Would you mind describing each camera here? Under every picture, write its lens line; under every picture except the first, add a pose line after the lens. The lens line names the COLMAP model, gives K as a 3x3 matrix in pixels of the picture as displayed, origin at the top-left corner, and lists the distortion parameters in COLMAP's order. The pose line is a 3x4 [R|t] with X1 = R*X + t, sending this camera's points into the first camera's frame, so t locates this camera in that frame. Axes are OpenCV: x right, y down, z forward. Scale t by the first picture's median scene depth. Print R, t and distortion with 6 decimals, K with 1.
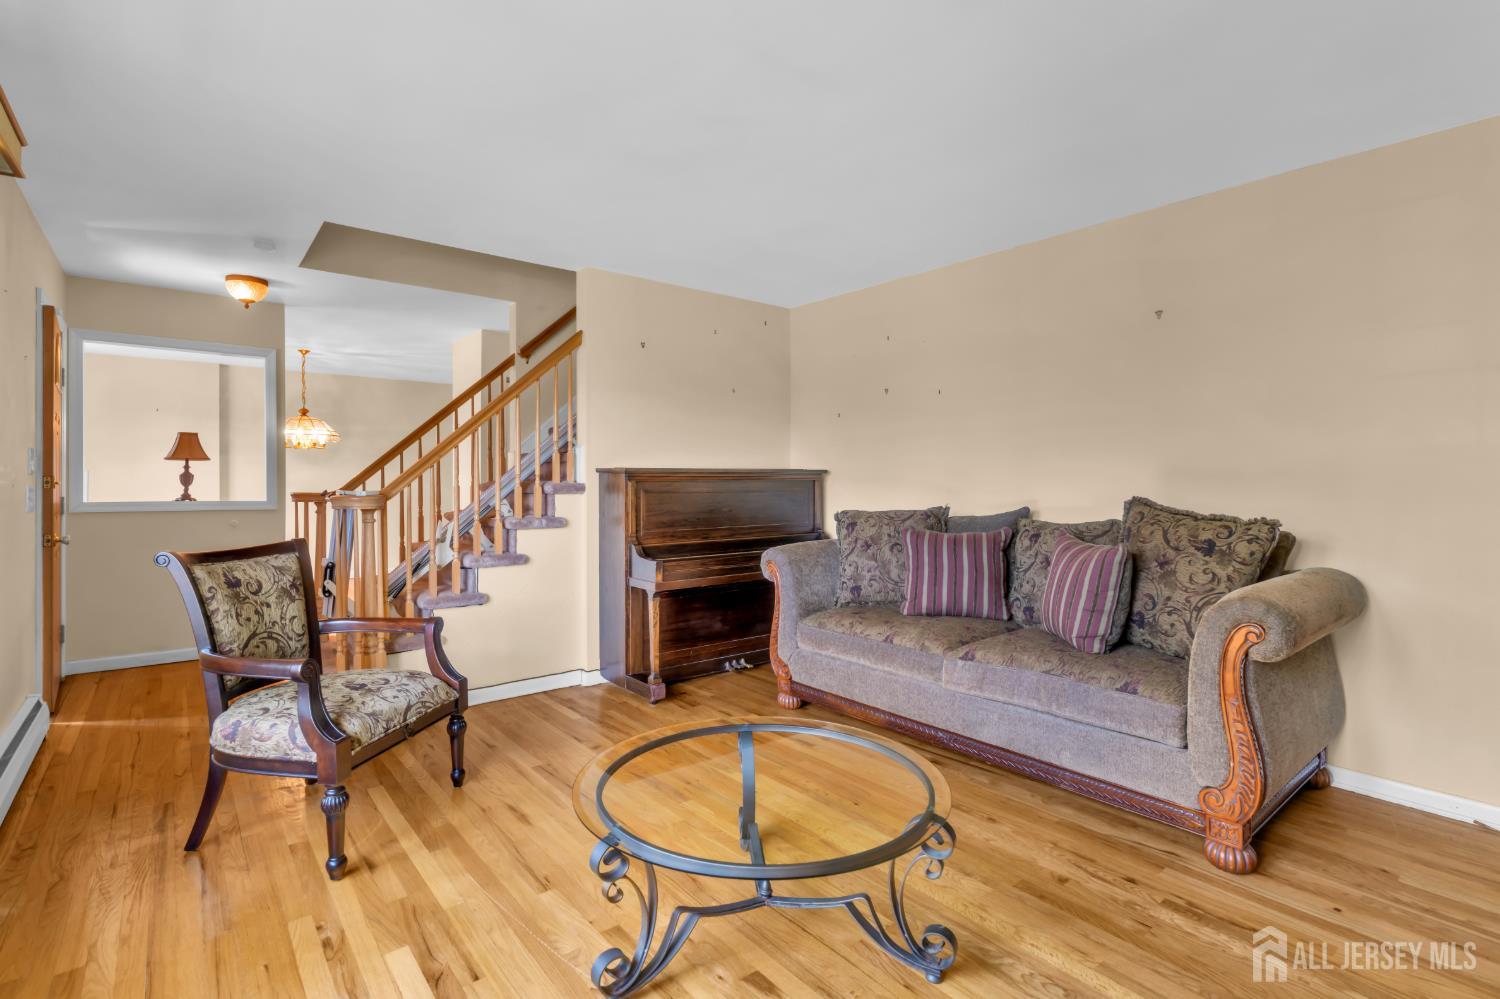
lens RADIAL K [[698.9, 0, 752.5], [0, 698.9, 487.8], [0, 0, 1]] dist [0.000800, 0.000777]
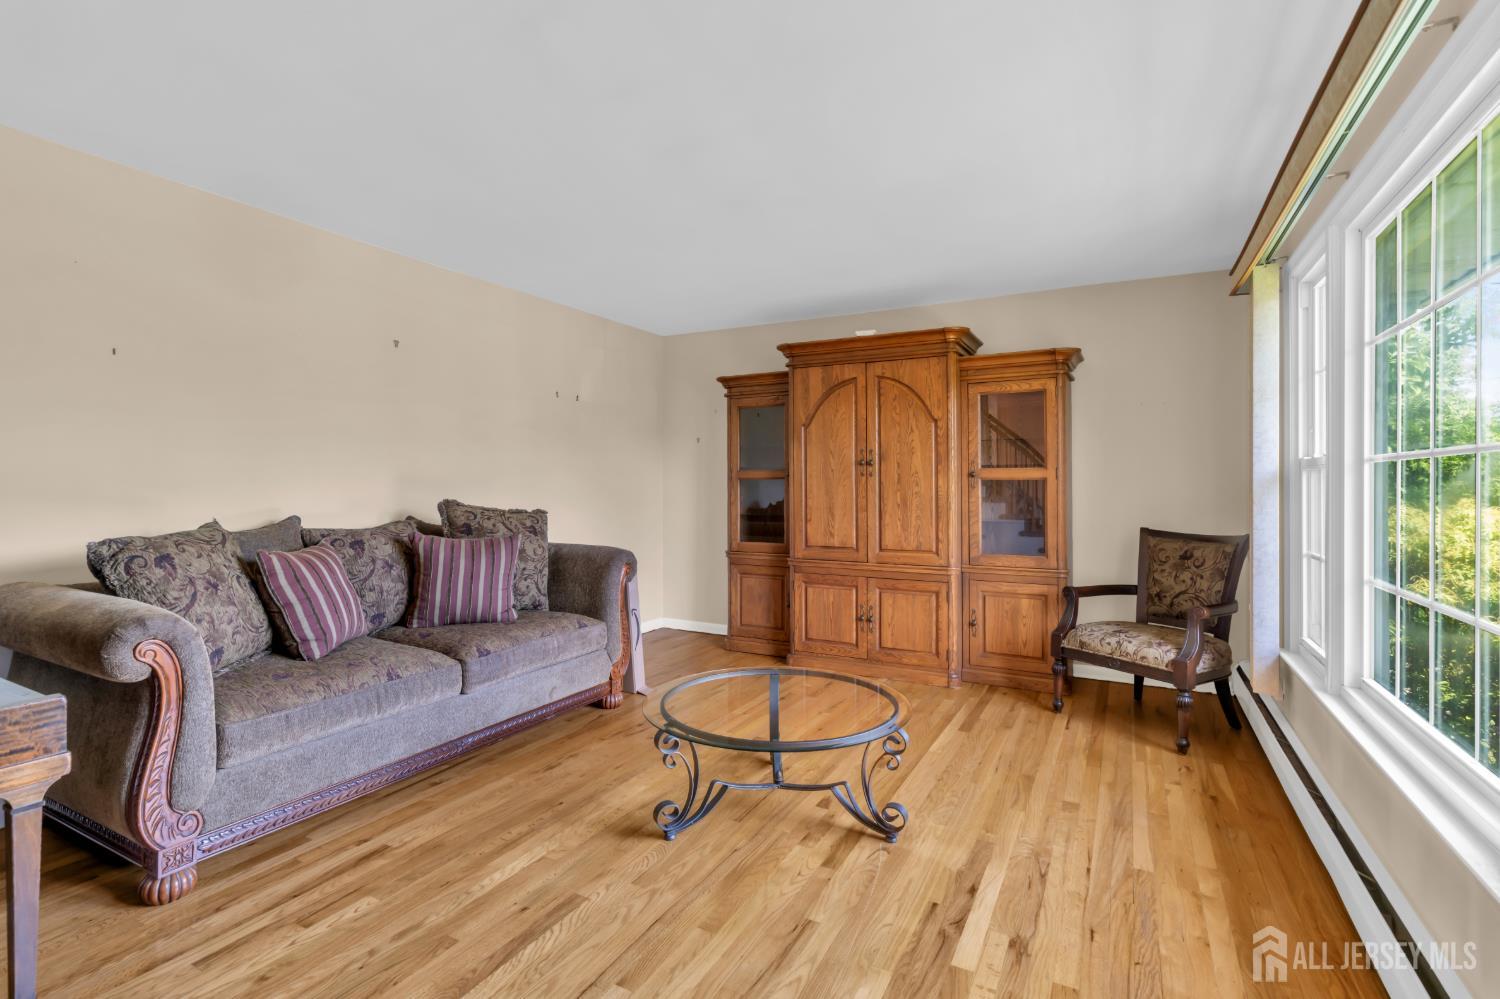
lens RADIAL K [[698.9, 0, 735.1], [0, 698.9, 486.6], [0, 0, 1]] dist [0.000800, 0.000777]
pose [[-0.359944, -0.000652, 0.932974, -0.893404], [0.008029, 0.999961, 0.003796, -0.010904], [-0.932939, 0.008857, -0.359925, 1.123810]]
